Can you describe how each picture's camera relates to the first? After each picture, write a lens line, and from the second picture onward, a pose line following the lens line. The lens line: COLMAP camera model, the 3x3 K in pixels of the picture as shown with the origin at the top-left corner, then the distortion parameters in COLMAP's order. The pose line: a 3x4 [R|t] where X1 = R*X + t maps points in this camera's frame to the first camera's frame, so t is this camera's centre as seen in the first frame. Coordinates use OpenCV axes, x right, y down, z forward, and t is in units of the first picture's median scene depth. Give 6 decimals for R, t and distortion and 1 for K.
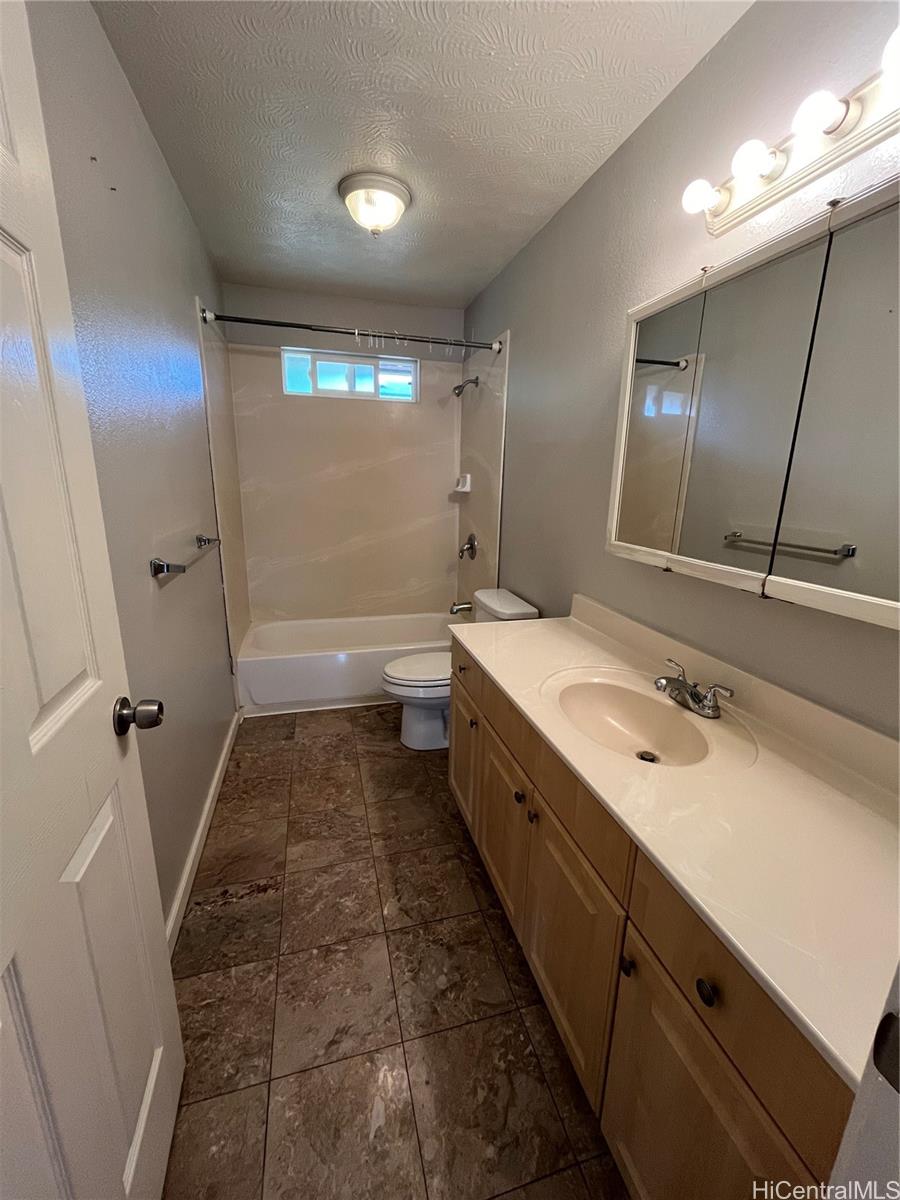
lens RADIAL K [[479.6, 0, 453.5], [0, 479.6, 601.0], [0, 0, 1]] dist [0.000046, -0.000158]
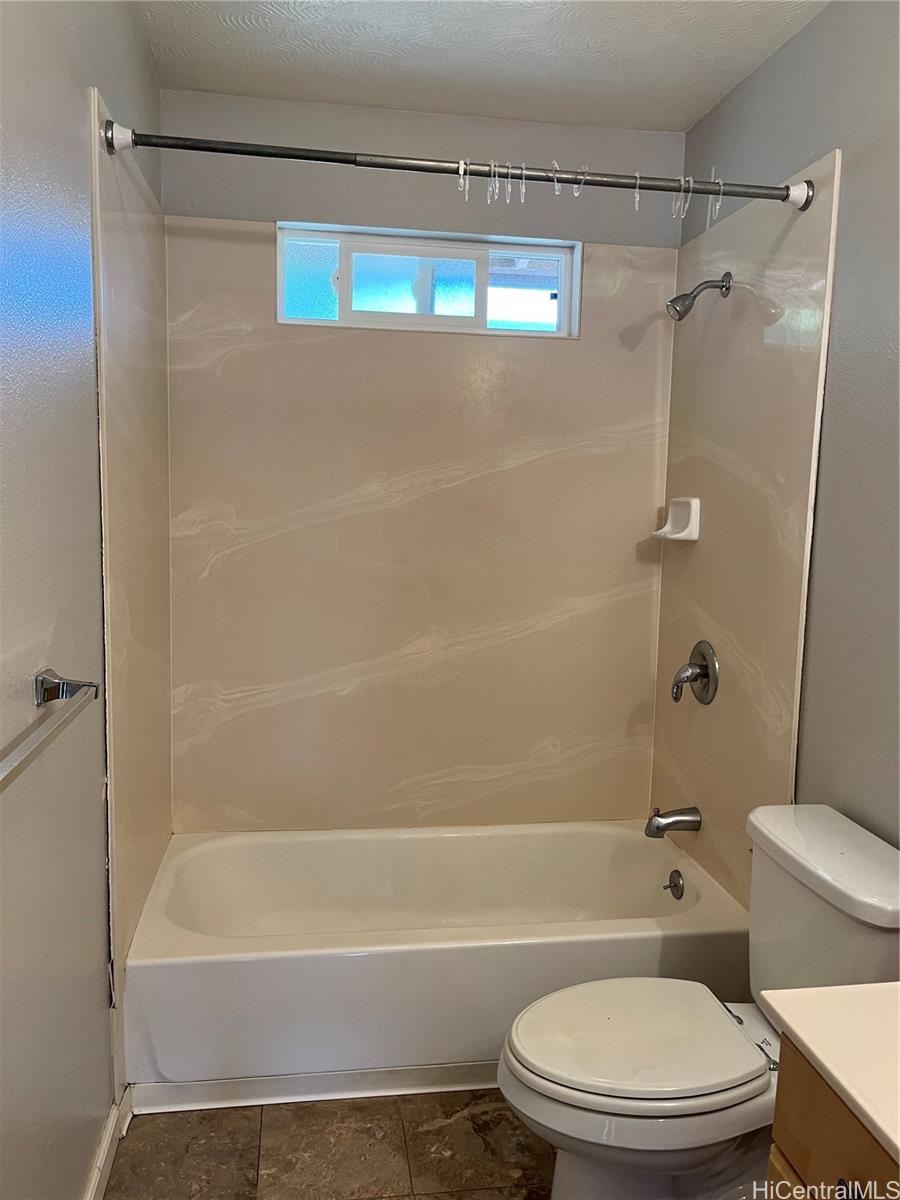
lens RADIAL K [[907.2, 0, 447.2], [0, 907.2, 598.3], [0, 0, 1]] dist [0.026341, -0.007754]
pose [[0.992367, 0.015577, -0.122335, -0.091234], [-0.031539, 0.991059, -0.129643, -0.075259], [0.119221, 0.132512, 0.983985, 0.224364]]
